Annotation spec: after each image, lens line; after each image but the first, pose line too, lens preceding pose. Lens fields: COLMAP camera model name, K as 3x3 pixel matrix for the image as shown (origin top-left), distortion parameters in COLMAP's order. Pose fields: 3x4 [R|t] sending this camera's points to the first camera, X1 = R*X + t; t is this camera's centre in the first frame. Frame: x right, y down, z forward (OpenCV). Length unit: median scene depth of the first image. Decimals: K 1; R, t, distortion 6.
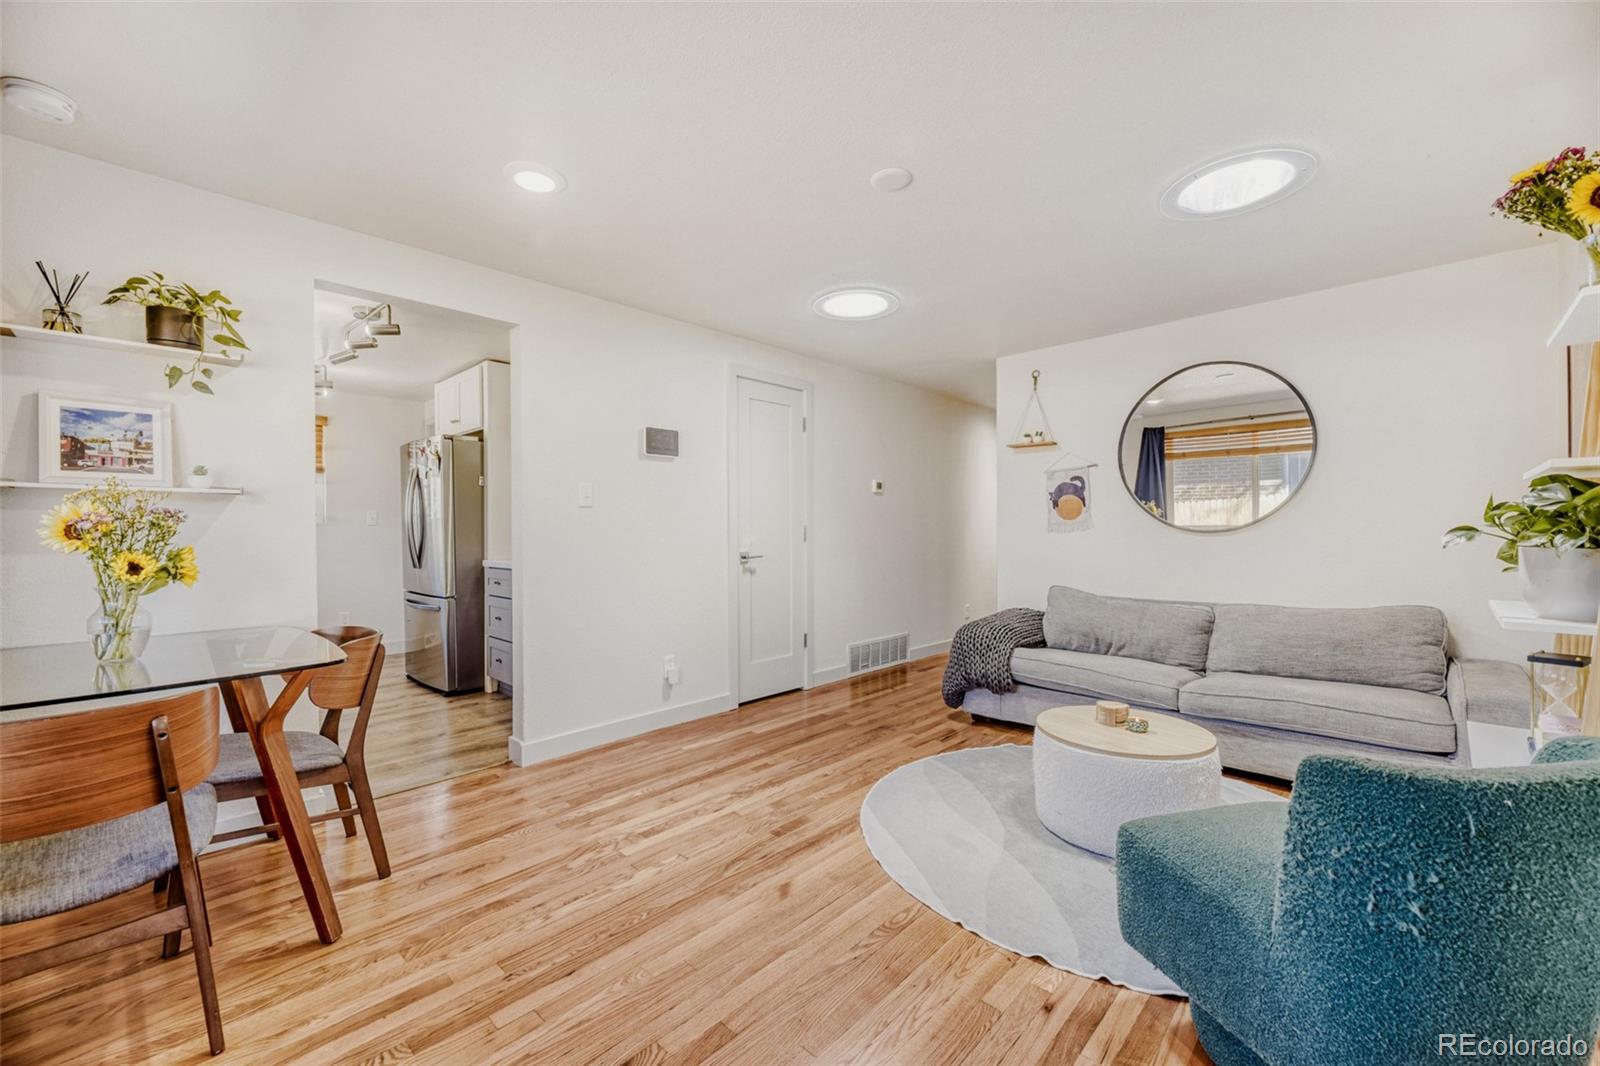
lens RADIAL K [[647.7, 0, 793.7], [0, 647.7, 527.9], [0, 0, 1]] dist [0.005790, -0.000997]
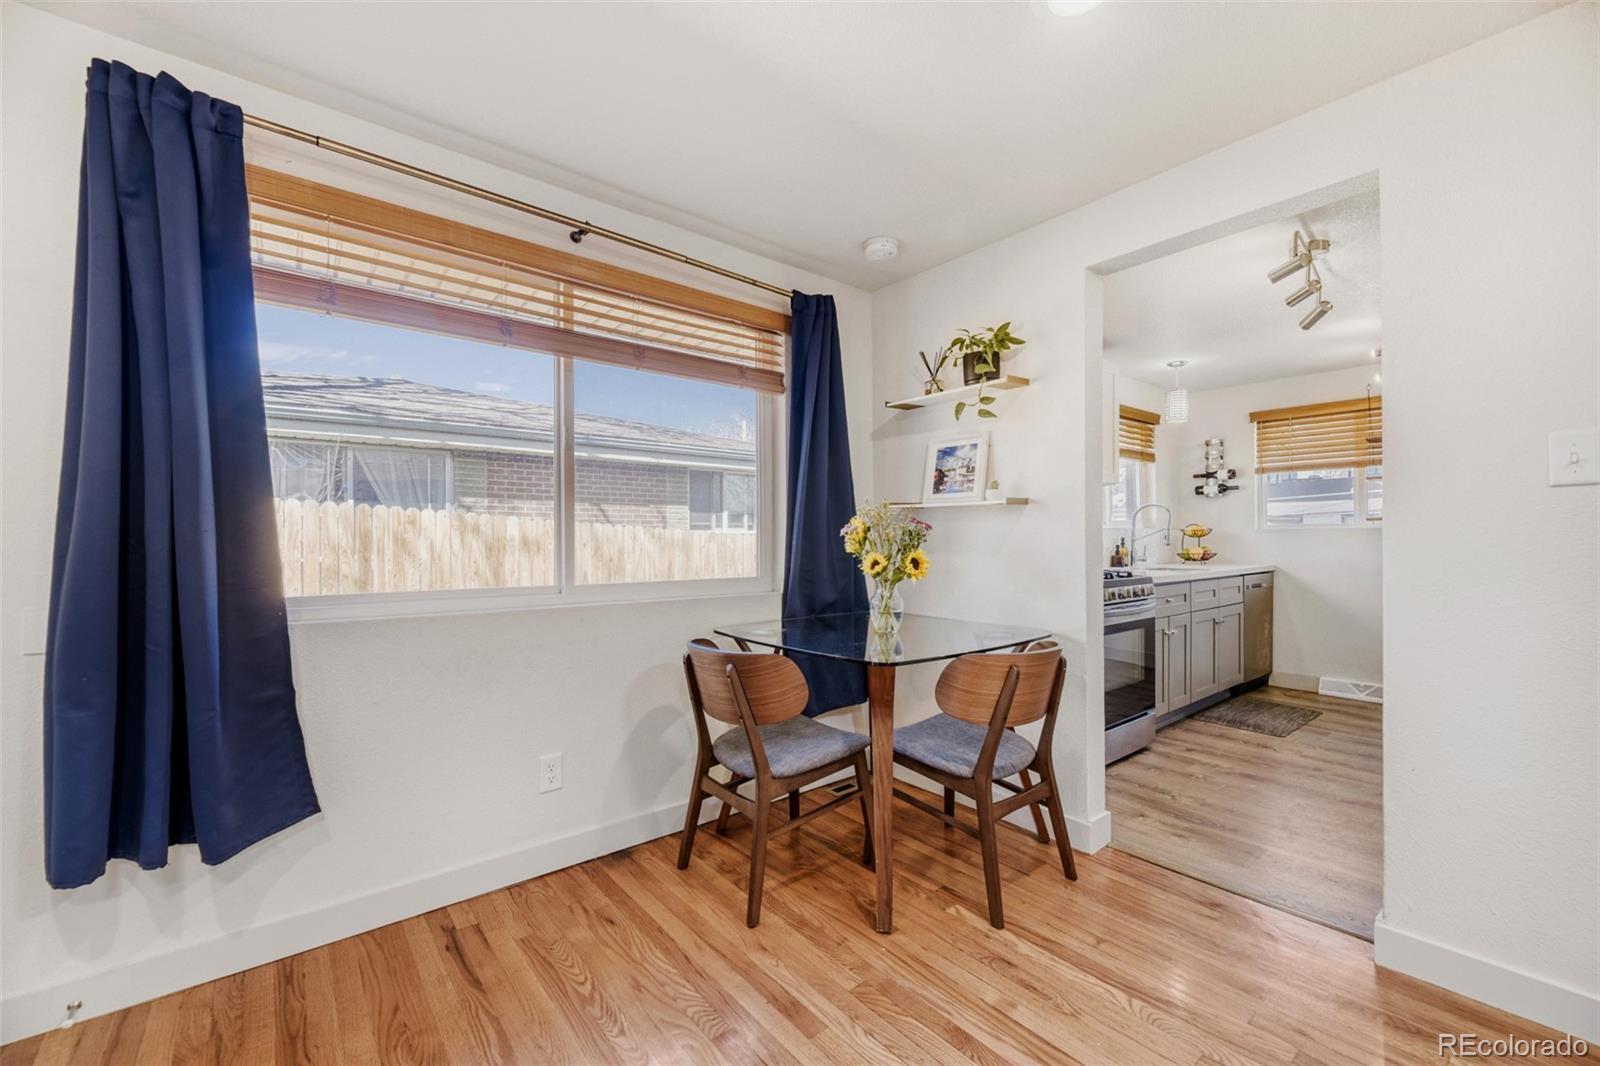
lens RADIAL K [[647.7, 0, 797.4], [0, 647.7, 535.8], [0, 0, 1]] dist [0.005790, -0.000997]
pose [[-0.122519, -0.001563, -0.992465, 0.205807], [0.004022, 0.999990, -0.002071, 0.002451], [0.992458, -0.004246, -0.122512, 0.604211]]
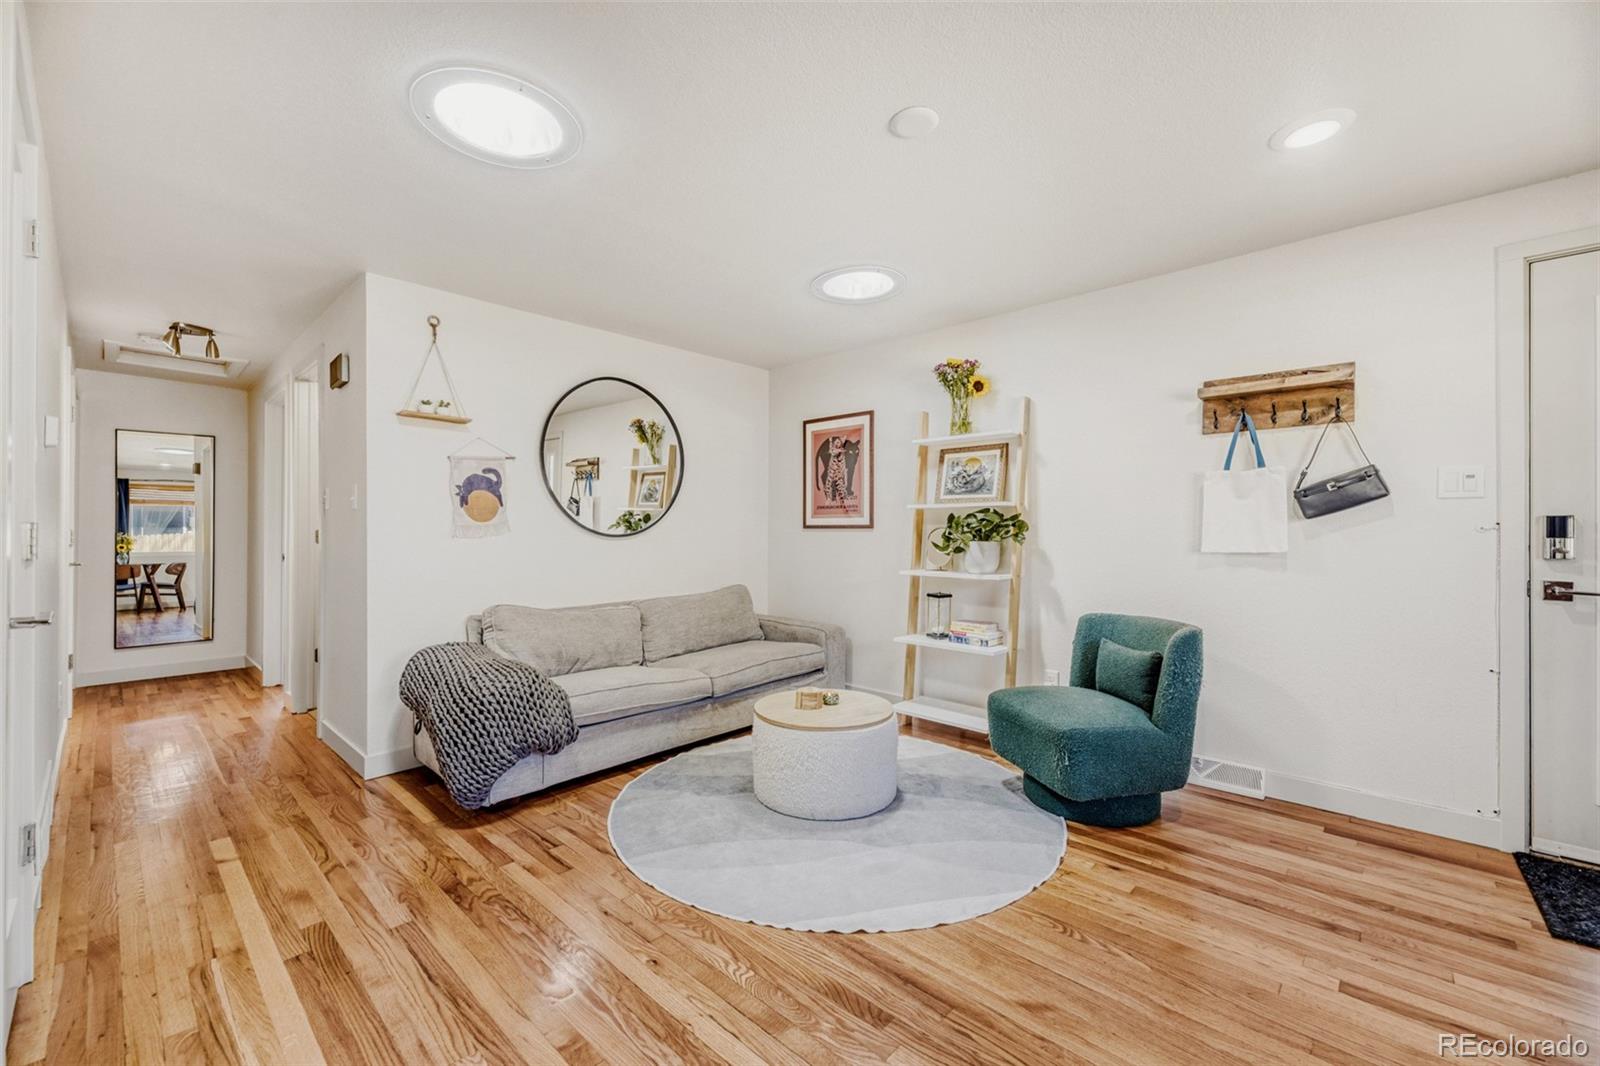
lens RADIAL K [[647.7, 0, 793.9], [0, 647.7, 530.1], [0, 0, 1]] dist [0.005790, -0.000997]
pose [[-0.010971, 0.005186, 0.999926, -0.534572], [-0.000479, 0.999986, -0.005191, 0.002630], [-0.999940, -0.000536, -0.010969, 0.893617]]
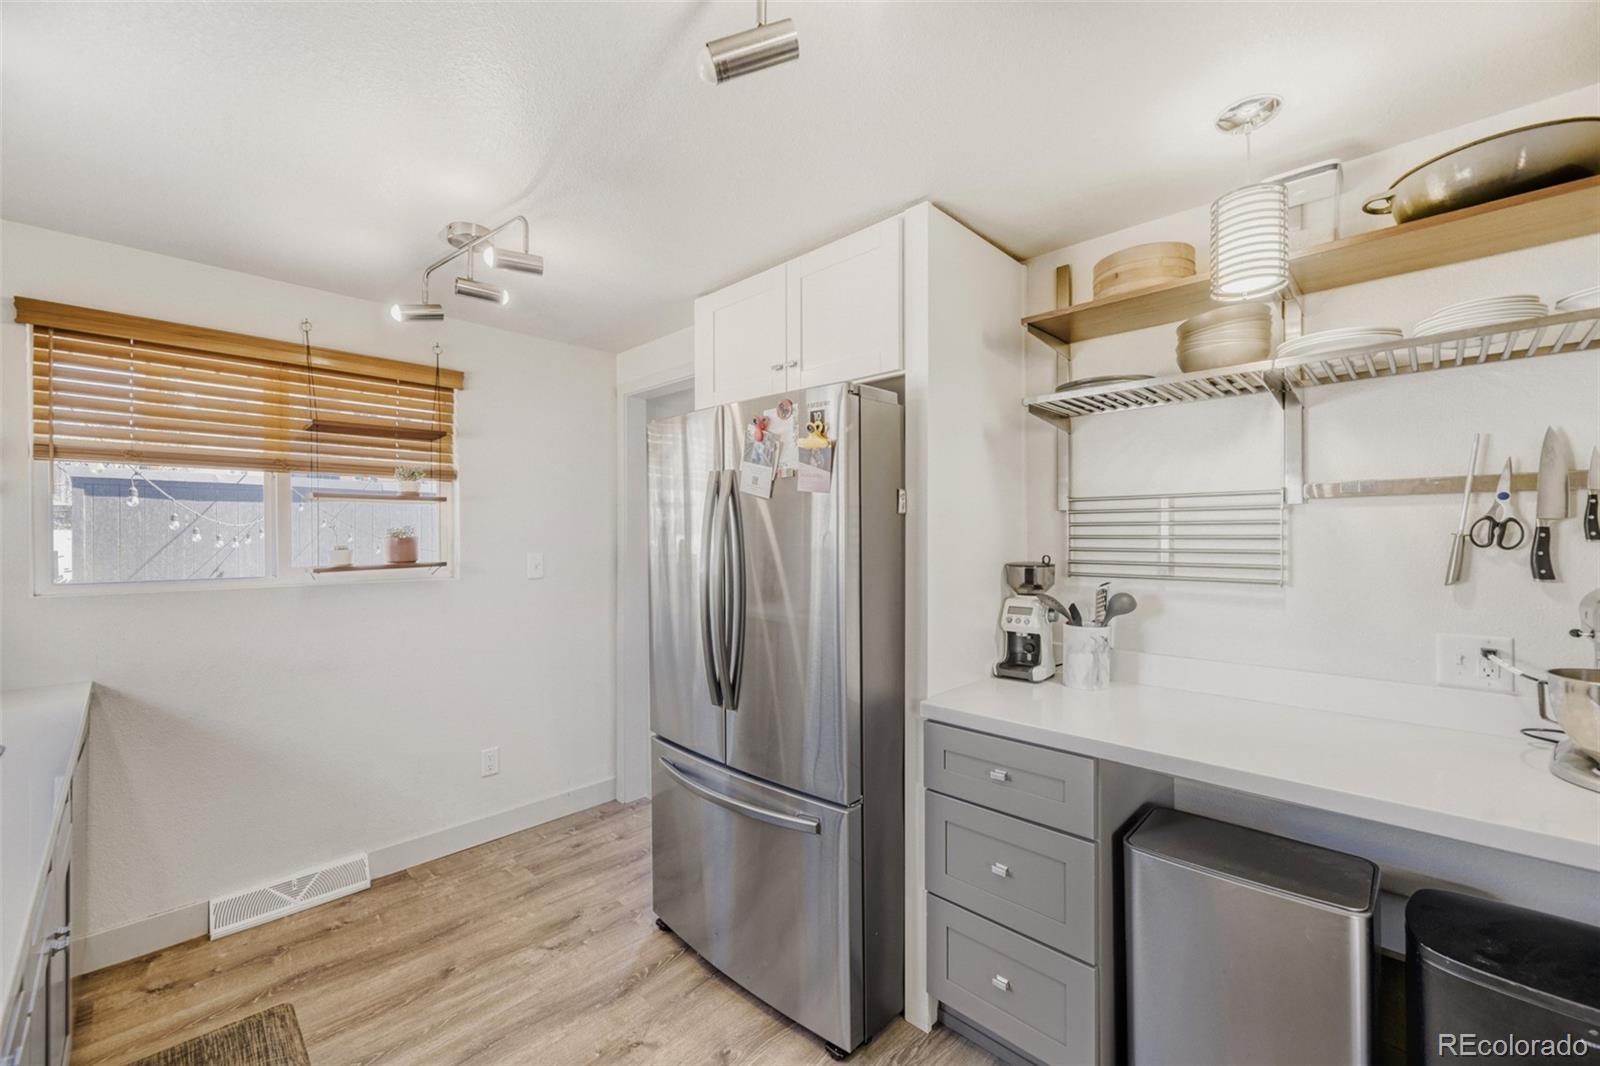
lens RADIAL K [[647.7, 0, 802.6], [0, 647.7, 538.4], [0, 0, 1]] dist [0.005790, -0.000997]
pose [[0.999994, -0.000300, -0.003521, -0.848428], [0.000320, 0.999984, 0.005641, -0.080006], [0.003519, -0.005642, 0.999978, 0.925510]]
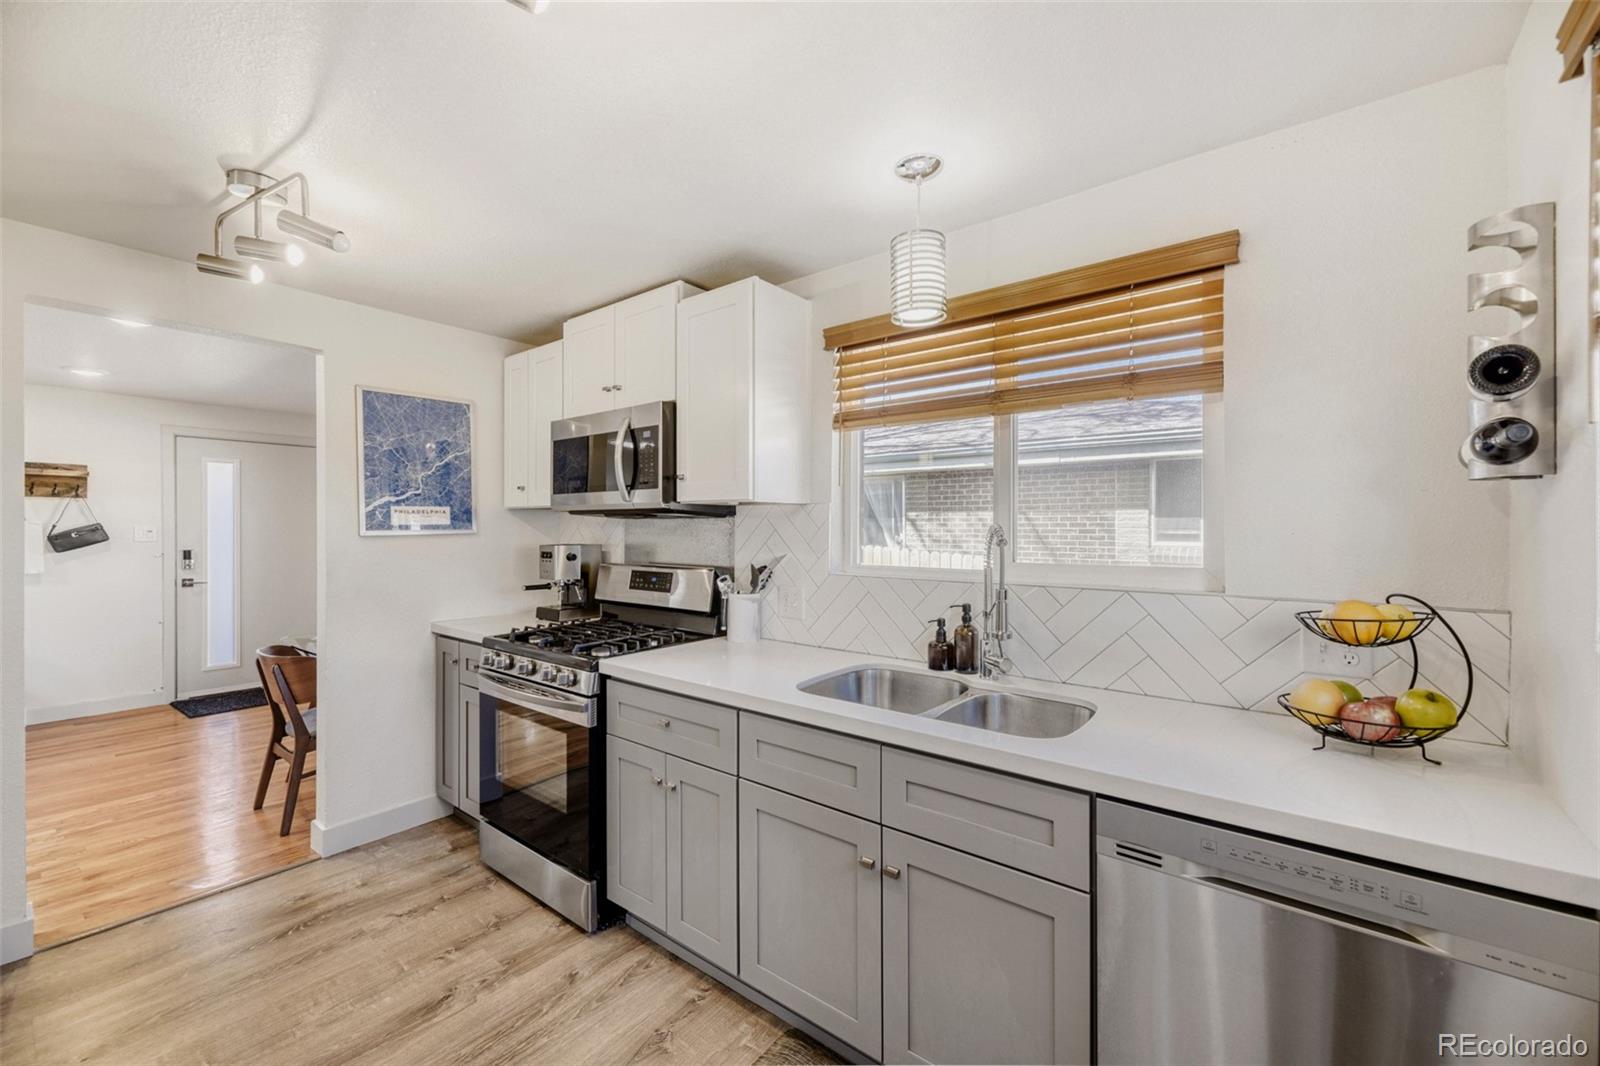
lens RADIAL K [[647.7, 0, 807.4], [0, 647.7, 532.7], [0, 0, 1]] dist [0.005790, -0.000997]
pose [[-0.994995, 0.000659, -0.099927, -1.243220], [0.000141, 0.999986, 0.005196, -0.072419], [0.099929, 0.005156, -0.994981, 1.869273]]
